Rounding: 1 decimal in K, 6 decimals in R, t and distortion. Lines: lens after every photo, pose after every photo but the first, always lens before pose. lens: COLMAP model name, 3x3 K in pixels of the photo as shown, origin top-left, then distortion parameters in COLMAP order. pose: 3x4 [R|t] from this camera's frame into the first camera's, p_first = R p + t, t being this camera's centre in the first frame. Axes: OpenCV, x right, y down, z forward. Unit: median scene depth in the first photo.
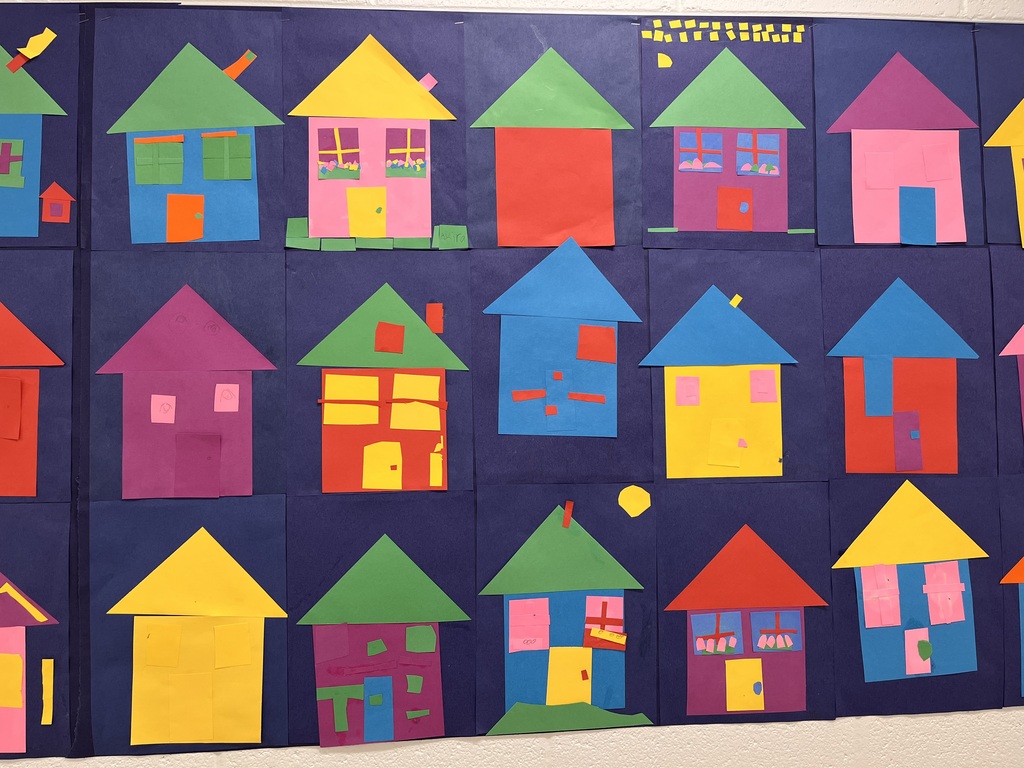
lens RADIAL K [[775.4, 0, 512.5], [0, 775.4, 378.2], [0, 0, 1]] dist [0.060628, -0.080349]
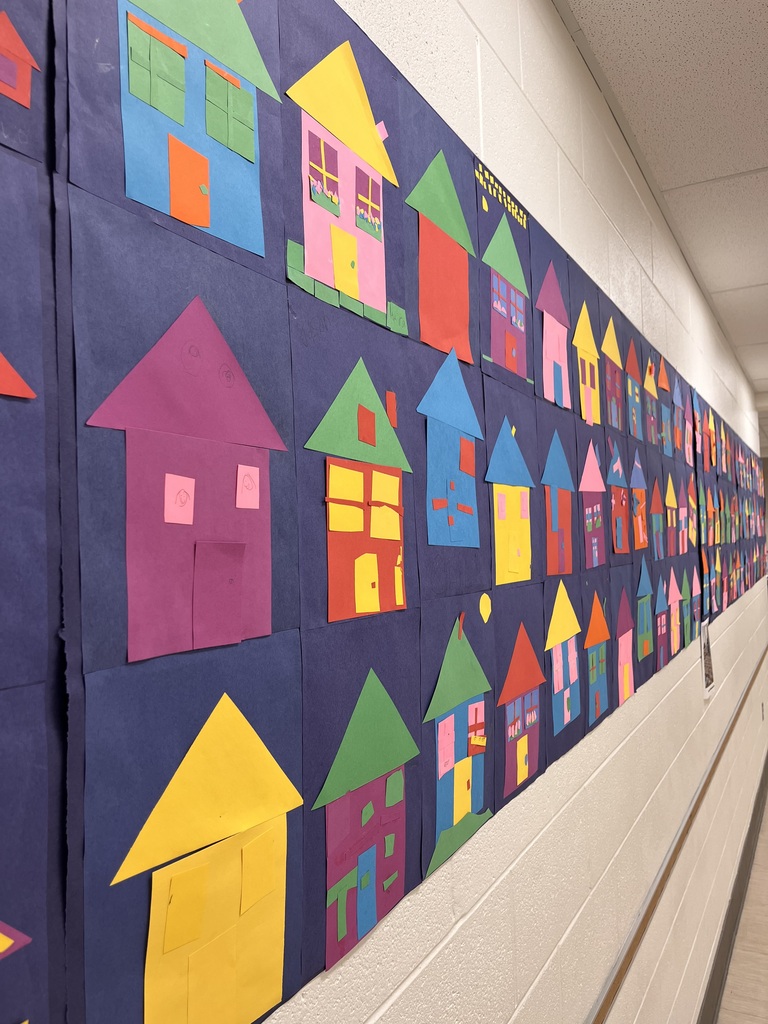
lens RADIAL K [[775.4, 0, 383.1], [0, 775.4, 512.9], [0, 0, 1]] dist [0.060628, -0.080349]
pose [[0.559054, 0.032275, 0.828503, -0.819418], [-0.016177, 0.999476, -0.028020, 0.061741], [-0.828974, 0.002262, 0.559283, 0.535117]]
